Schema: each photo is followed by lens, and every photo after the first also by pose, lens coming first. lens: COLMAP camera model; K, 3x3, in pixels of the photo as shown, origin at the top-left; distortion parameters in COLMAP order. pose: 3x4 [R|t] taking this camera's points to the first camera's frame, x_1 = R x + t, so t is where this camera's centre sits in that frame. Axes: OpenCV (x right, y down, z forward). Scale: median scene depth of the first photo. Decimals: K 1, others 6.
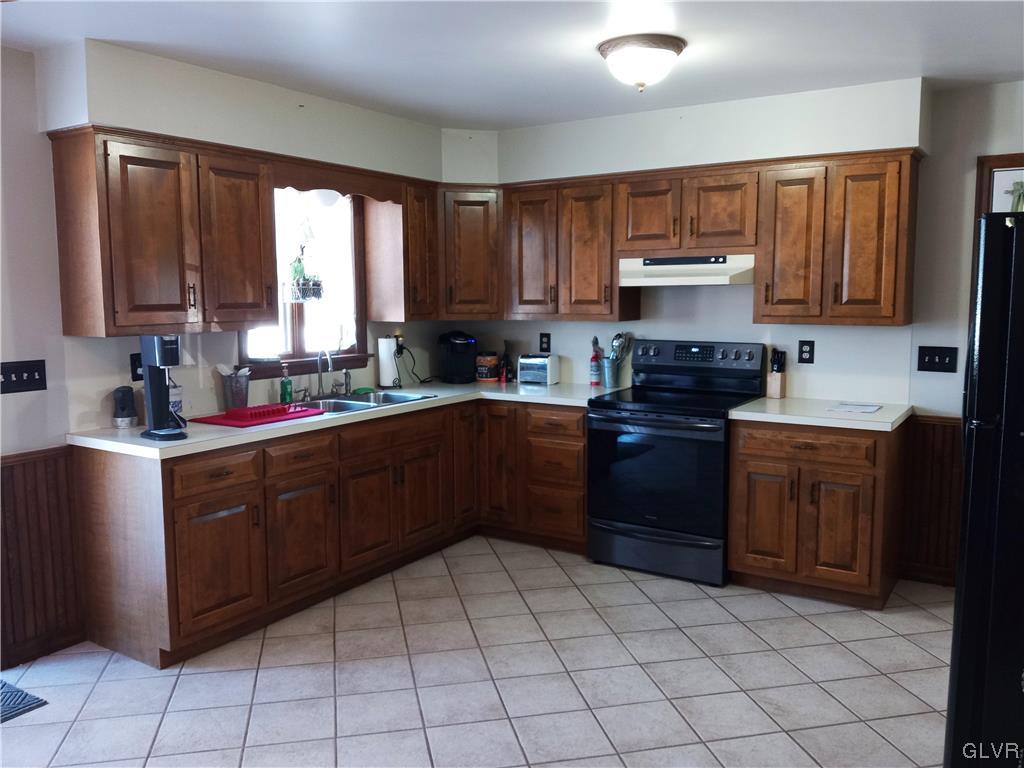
lens RADIAL K [[841.9, 0, 517.2], [0, 841.9, 380.3], [0, 0, 1]] dist [0.053002, 0.005788]
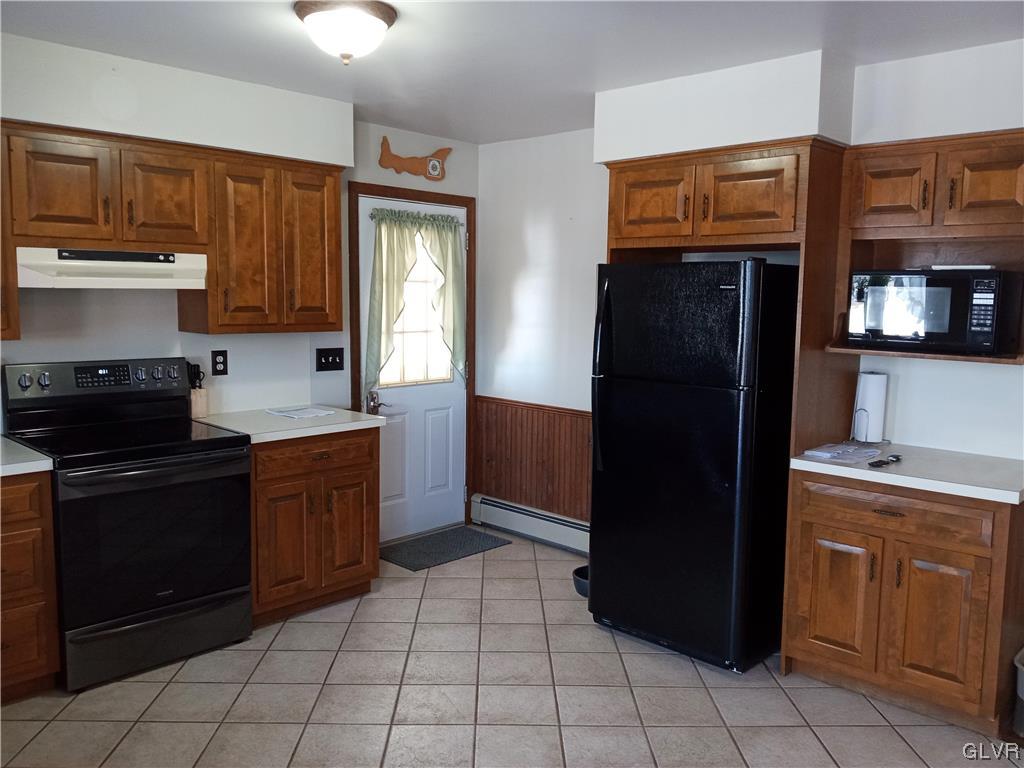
lens RADIAL K [[841.9, 0, 516.9], [0, 841.9, 387.9], [0, 0, 1]] dist [0.053002, 0.005788]
pose [[0.210337, -0.108053, 0.971639, -0.516475], [0.088000, 0.991931, 0.091260, -0.065727], [-0.973660, 0.066309, 0.218149, 0.517112]]
